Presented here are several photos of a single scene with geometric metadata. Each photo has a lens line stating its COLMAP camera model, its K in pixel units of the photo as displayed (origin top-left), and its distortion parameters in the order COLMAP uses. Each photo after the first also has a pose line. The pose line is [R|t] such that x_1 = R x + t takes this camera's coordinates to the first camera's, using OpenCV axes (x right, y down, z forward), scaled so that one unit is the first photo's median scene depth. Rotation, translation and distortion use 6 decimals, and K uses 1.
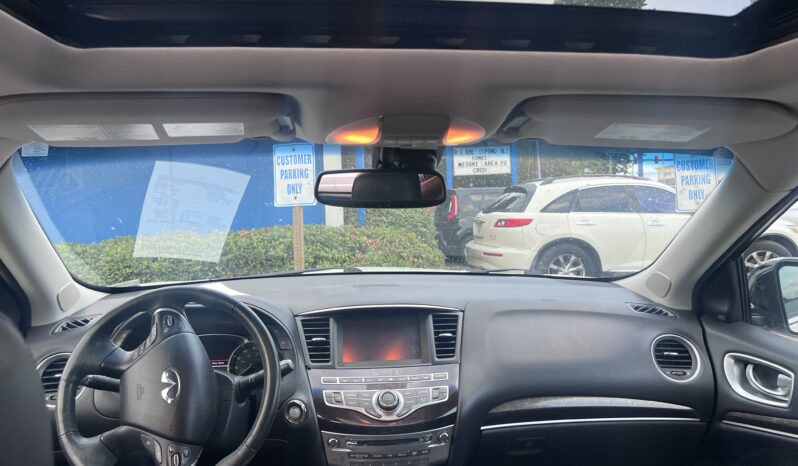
lens RADIAL K [[599.6, 0, 412.6], [0, 599.6, 210.4], [0, 0, 1]] dist [0.041248, -0.041365]
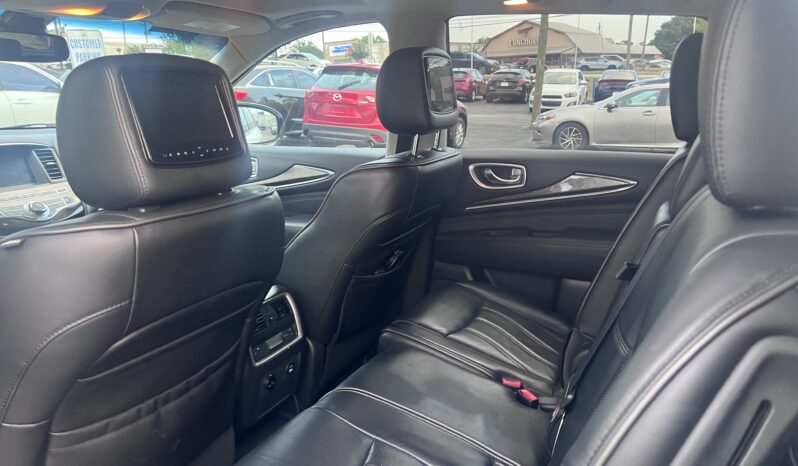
lens RADIAL K [[599.6, 0, 405.3], [0, 599.6, 228.9], [0, 0, 1]] dist [0.041248, -0.041365]
pose [[0.531117, -0.183874, 0.827107, -0.653822], [0.001042, 0.976310, 0.216375, 0.056946], [-0.847298, -0.114058, 0.518726, -0.379417]]
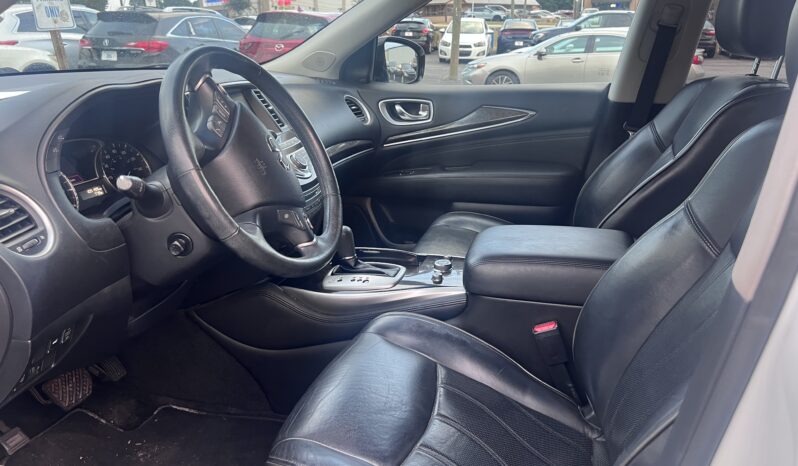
lens RADIAL K [[599.6, 0, 376.8], [0, 599.6, 227.0], [0, 0, 1]] dist [0.041248, -0.041365]
pose [[0.394392, -0.265962, 0.879613, -0.838211], [0.012273, 0.958641, 0.284354, 0.107679], [-0.918860, -0.101351, 0.381345, 0.395837]]
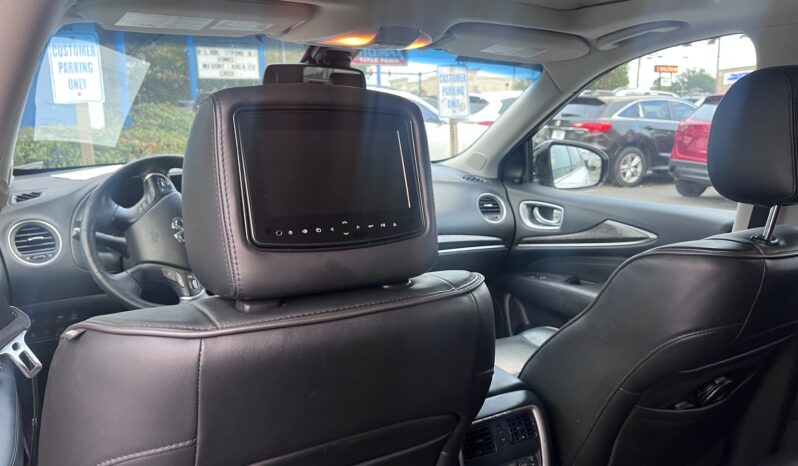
lens RADIAL K [[599.6, 0, 406.7], [0, 599.6, 230.3], [0, 0, 1]] dist [0.041248, -0.041365]
pose [[0.913596, -0.056716, 0.402649, -0.352471], [-0.016350, 0.984300, 0.175742, 0.041038], [-0.406295, -0.167141, 0.898325, -0.253174]]
